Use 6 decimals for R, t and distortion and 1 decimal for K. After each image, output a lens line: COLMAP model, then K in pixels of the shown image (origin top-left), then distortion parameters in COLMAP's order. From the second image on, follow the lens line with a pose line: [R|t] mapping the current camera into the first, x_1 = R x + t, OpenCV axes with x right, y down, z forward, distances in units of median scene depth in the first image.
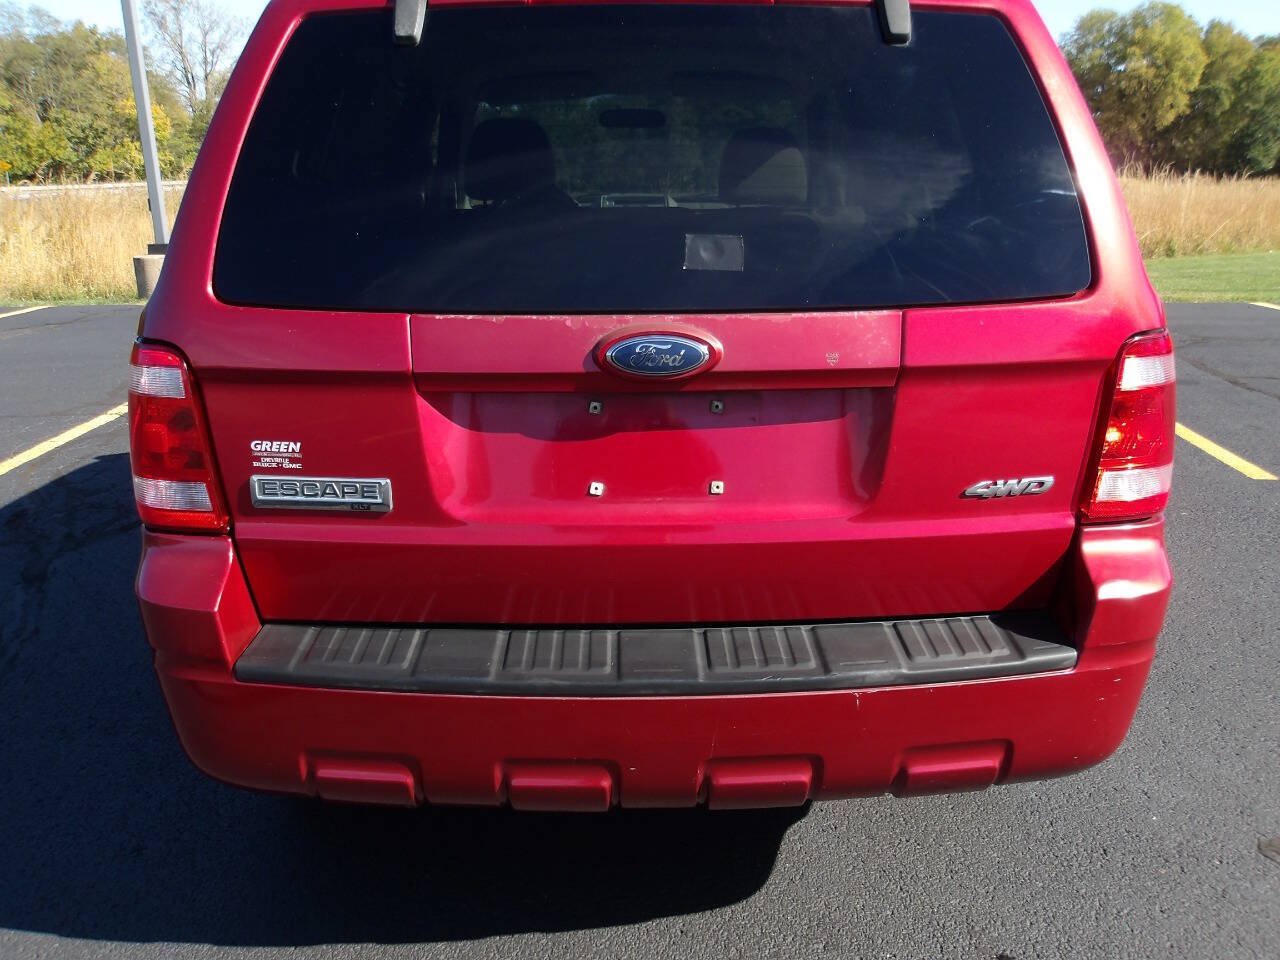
lens RADIAL K [[1052.2, 0, 637.1], [0, 1052.2, 475.7], [0, 0, 1]] dist [0.003553, -0.001162]
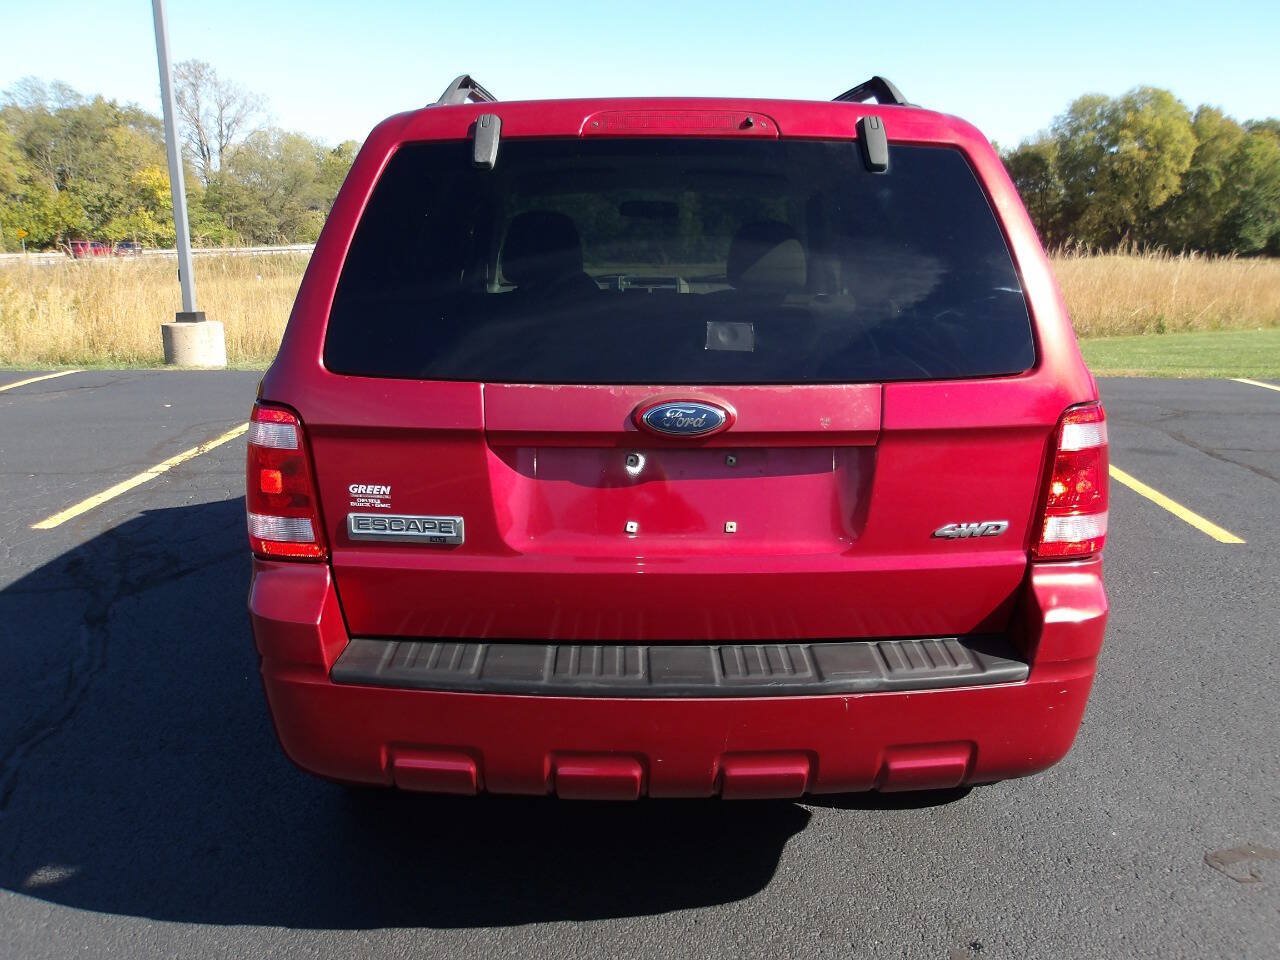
lens RADIAL K [[1052.2, 0, 637.1], [0, 1052.2, 475.7], [0, 0, 1]] dist [0.003553, -0.001162]
pose [[0.999948, 0.010155, -0.000502, -0.031515], [-0.010166, 0.997850, -0.064749, 0.031035], [-0.000157, 0.064750, 0.997901, -0.212077]]
